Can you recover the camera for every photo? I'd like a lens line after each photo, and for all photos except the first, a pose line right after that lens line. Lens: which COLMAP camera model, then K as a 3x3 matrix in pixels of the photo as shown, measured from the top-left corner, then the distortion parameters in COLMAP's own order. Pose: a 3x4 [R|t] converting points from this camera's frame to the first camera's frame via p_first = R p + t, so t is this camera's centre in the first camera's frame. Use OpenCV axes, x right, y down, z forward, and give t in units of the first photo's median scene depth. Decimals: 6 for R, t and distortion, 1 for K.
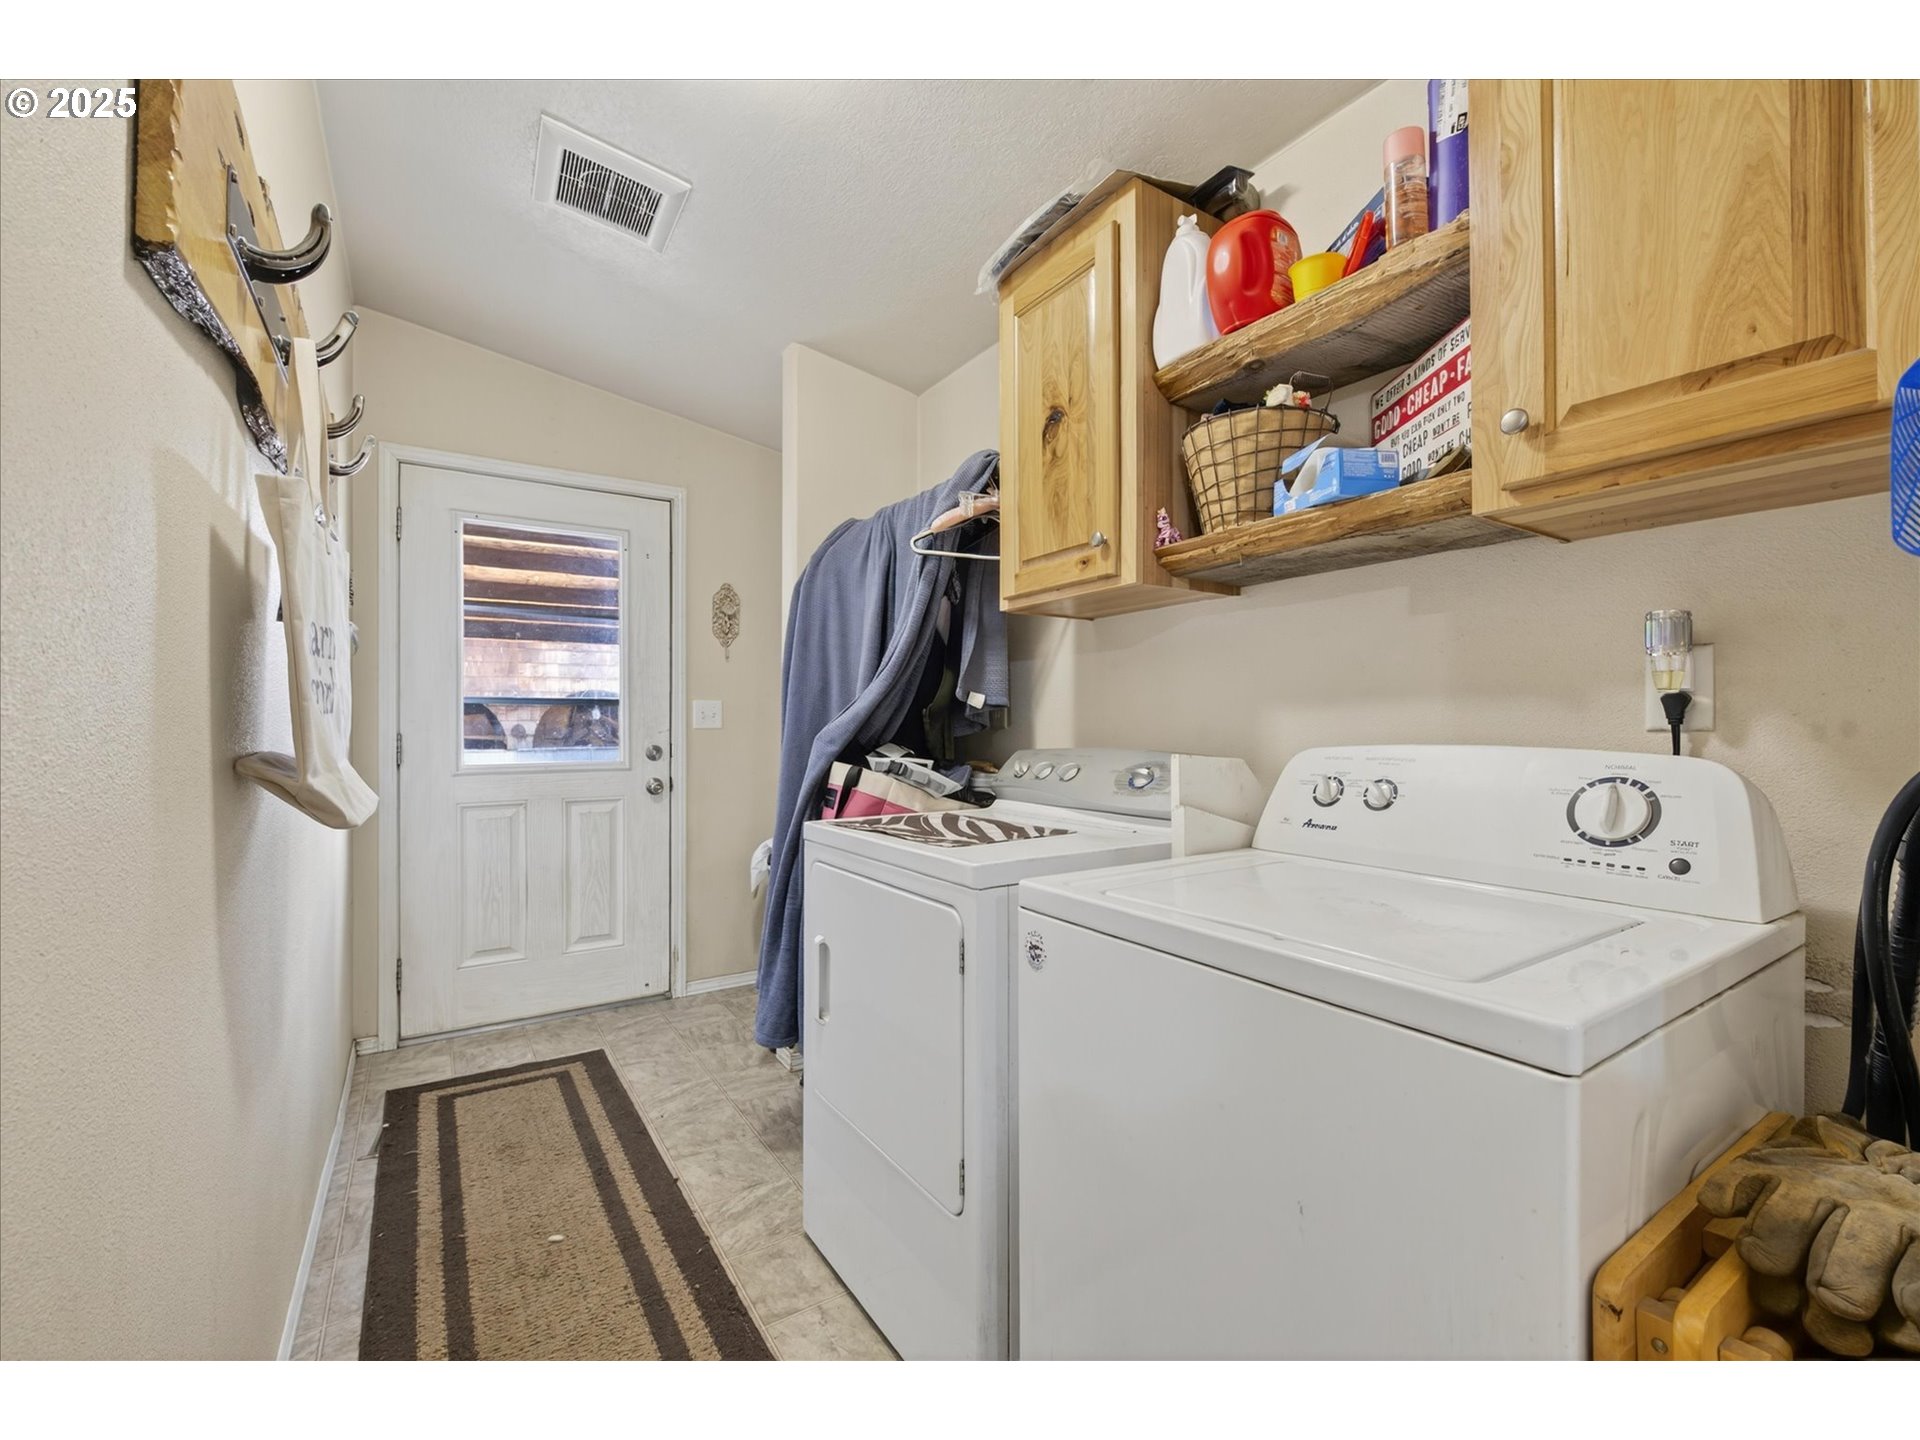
lens RADIAL K [[803.6, 0, 964.0], [0, 803.6, 720.4], [0, 0, 1]] dist [0.000654, 0.000067]
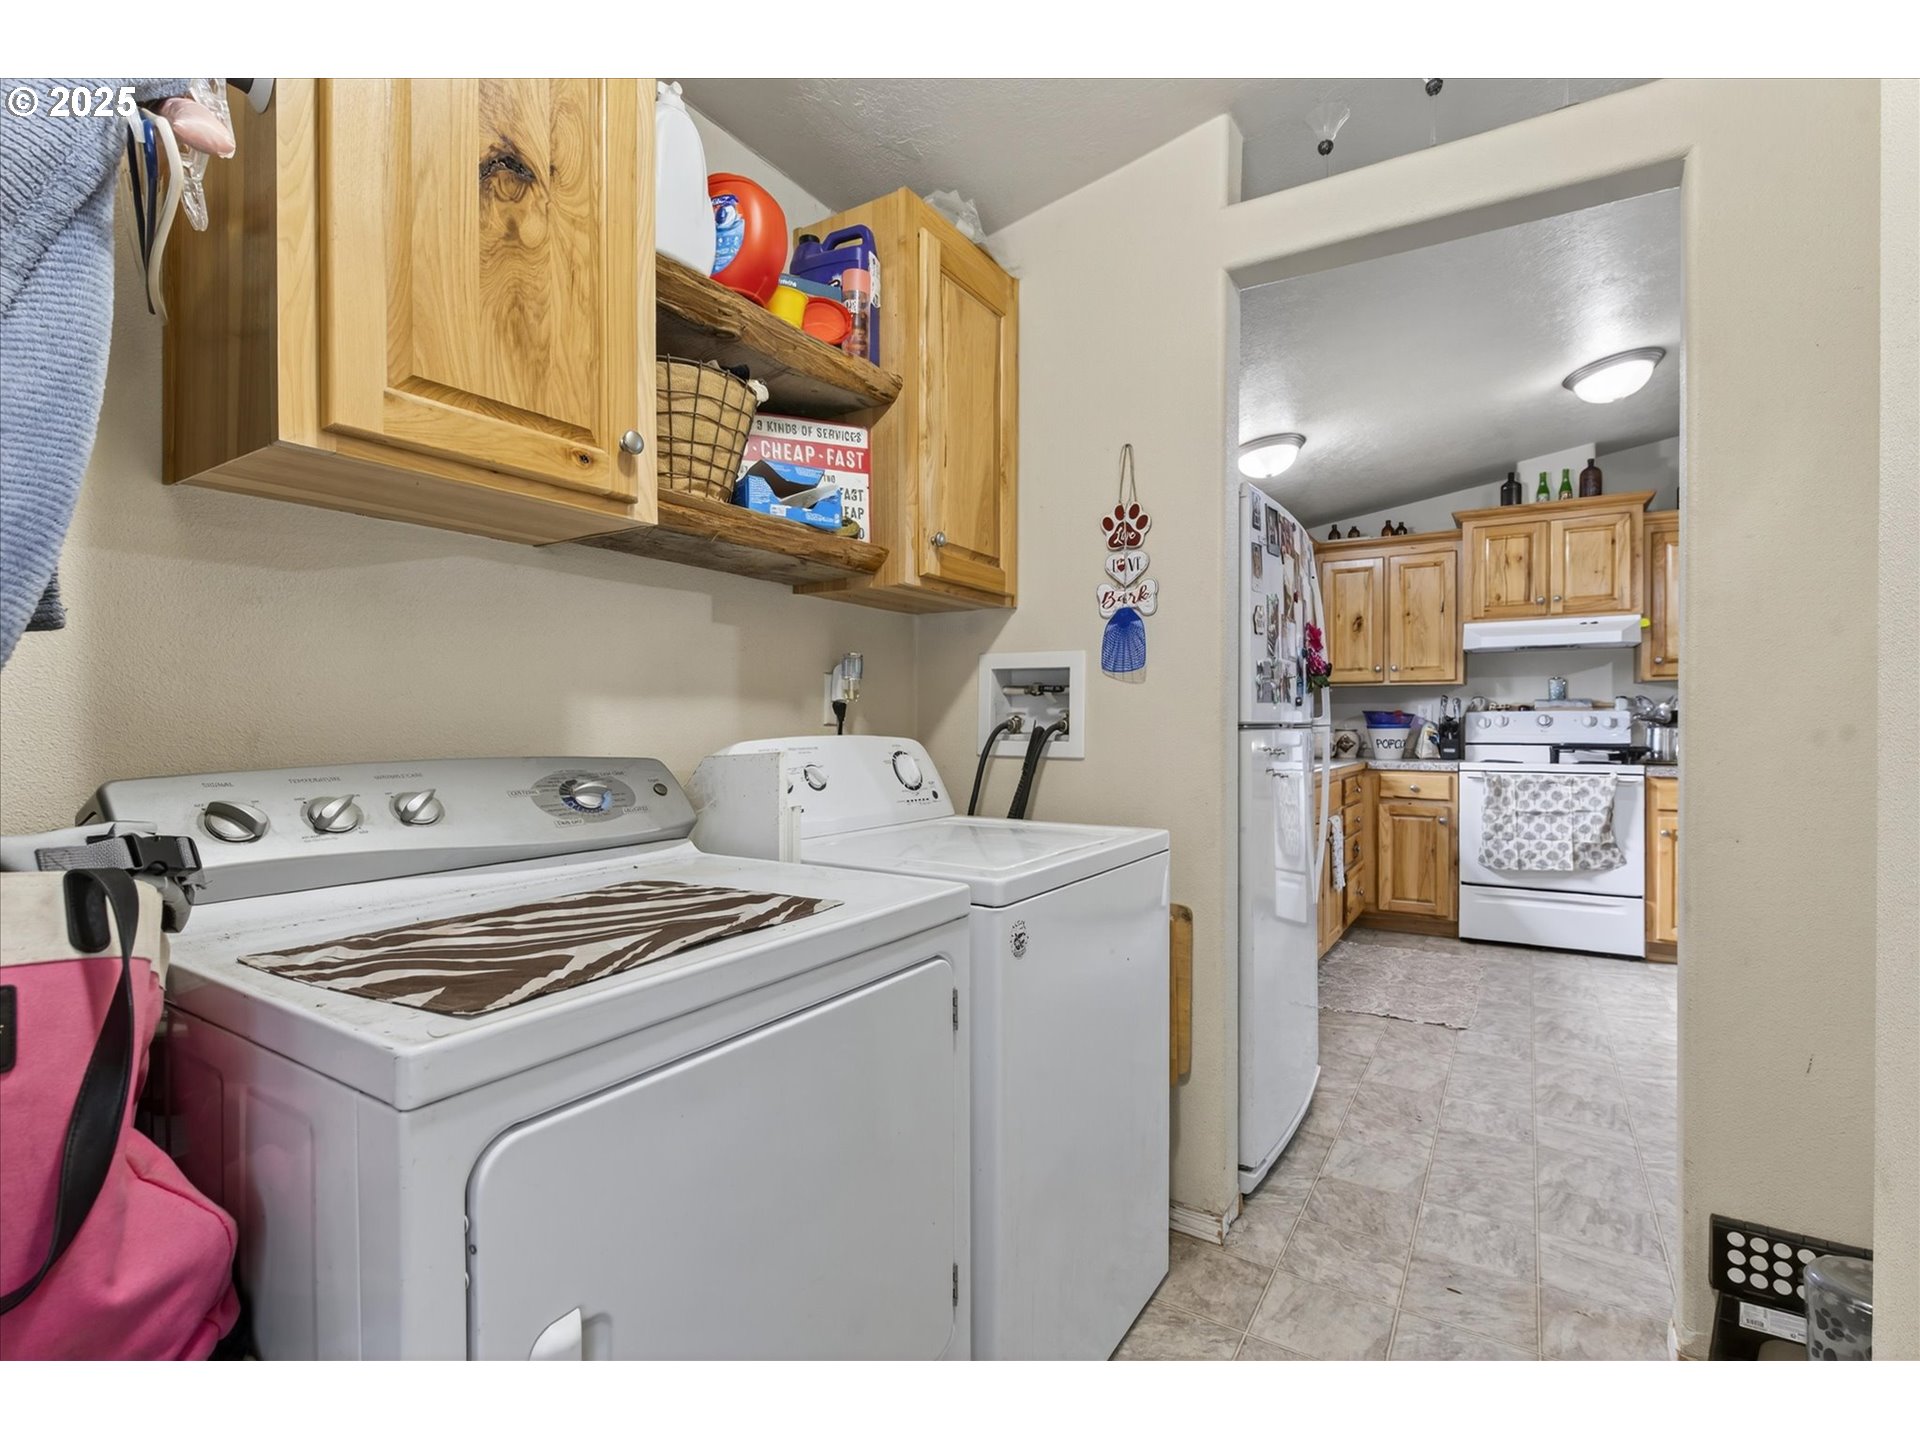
lens RADIAL K [[895.7, 0, 964.0], [0, 895.7, 726.5], [0, 0, 1]] dist [-0.002021, -0.000283]
pose [[-0.413603, -0.002446, 0.910454, -0.710771], [-0.005707, 0.999984, 0.000093, 0.011924], [-0.910439, -0.005158, -0.413610, 1.187562]]
